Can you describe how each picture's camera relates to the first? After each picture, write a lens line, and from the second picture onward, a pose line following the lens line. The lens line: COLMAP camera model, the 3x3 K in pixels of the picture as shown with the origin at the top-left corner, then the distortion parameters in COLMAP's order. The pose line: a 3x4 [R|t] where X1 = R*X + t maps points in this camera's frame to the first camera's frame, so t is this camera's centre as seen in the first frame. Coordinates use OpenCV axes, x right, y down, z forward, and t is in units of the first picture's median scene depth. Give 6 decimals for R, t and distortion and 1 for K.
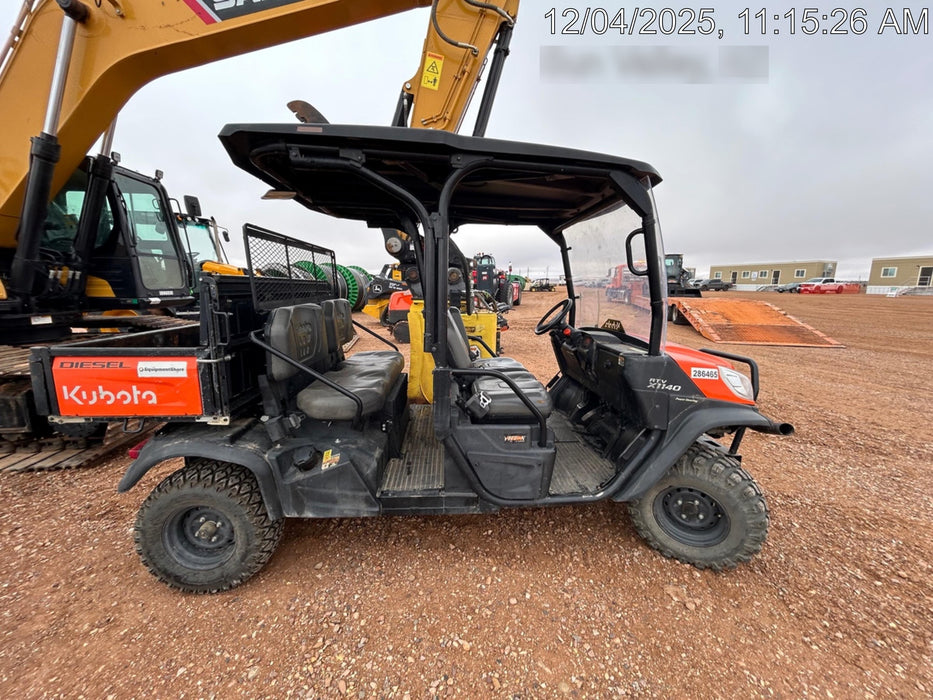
lens RADIAL K [[374.6, 0, 469.2], [0, 374.6, 354.2], [0, 0, 1]] dist [-0.001178, 0.000625]
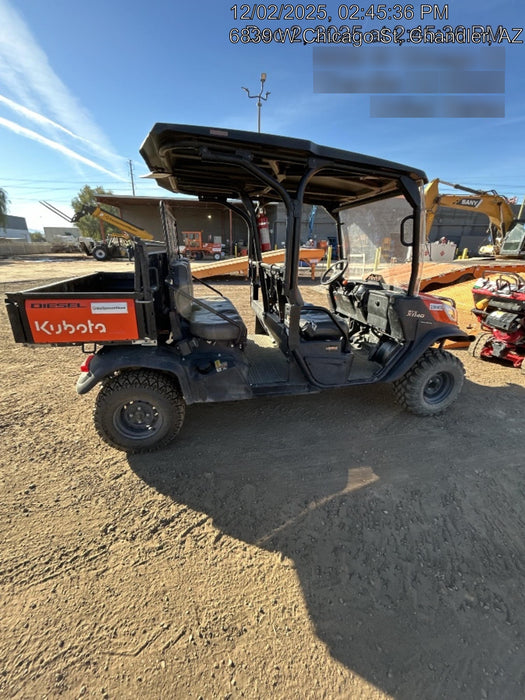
lens RADIAL K [[281.0, 0, 262.4], [0, 281.0, 349.7], [0, 0, 1]] dist [-0.001178, 0.000625]
pose [[0.986488, -0.037238, 0.159548, -0.390571], [0.009742, 0.985437, 0.169762, 0.018761], [-0.163547, -0.165914, 0.972484, -0.155564]]
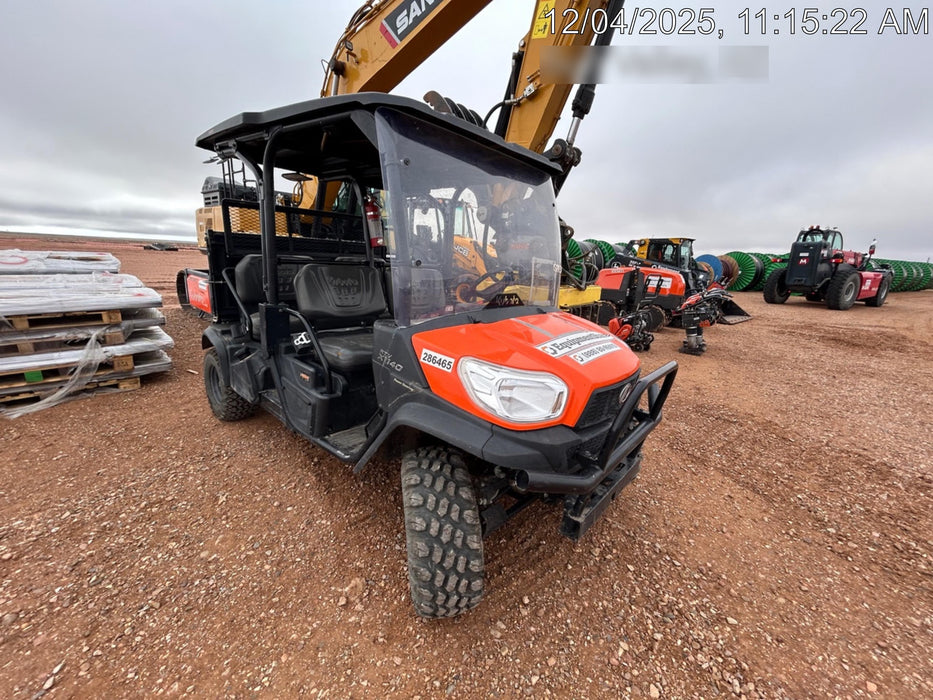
lens RADIAL K [[374.6, 0, 469.0], [0, 374.6, 350.1], [0, 0, 1]] dist [-0.001178, 0.000625]
pose [[0.708470, 0.205162, -0.675262, 1.285540], [-0.175373, 0.977980, 0.113138, -0.069482], [0.683604, 0.038268, 0.728849, 0.546818]]
